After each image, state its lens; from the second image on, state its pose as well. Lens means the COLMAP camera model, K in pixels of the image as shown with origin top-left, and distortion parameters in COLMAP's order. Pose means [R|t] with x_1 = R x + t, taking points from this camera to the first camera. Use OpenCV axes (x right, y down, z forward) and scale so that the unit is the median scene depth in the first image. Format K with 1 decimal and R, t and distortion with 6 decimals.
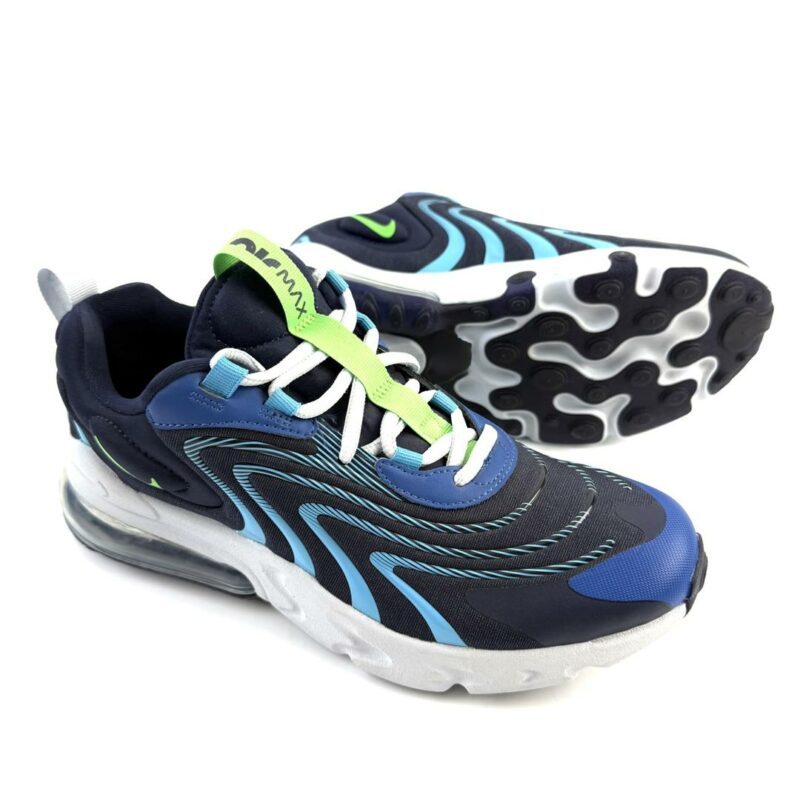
lens RADIAL K [[735.5, 0, 399.6], [0, 735.5, 397.7], [0, 0, 1]] dist [0.104501, 0.000000]
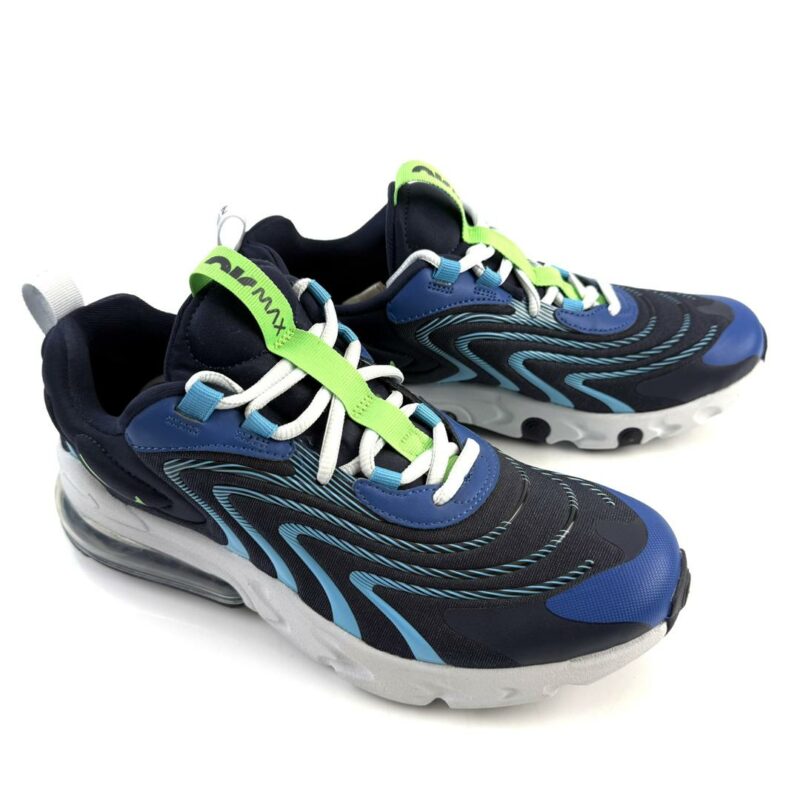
lens RADIAL K [[735.5, 0, 396.8], [0, 735.5, 399.7], [0, 0, 1]] dist [0.104501, 0.000000]
pose [[0.999155, -0.009992, -0.039858, 0.065243], [0.012302, 0.998233, 0.058137, -0.080005], [0.039207, -0.058579, 0.997513, 0.011519]]
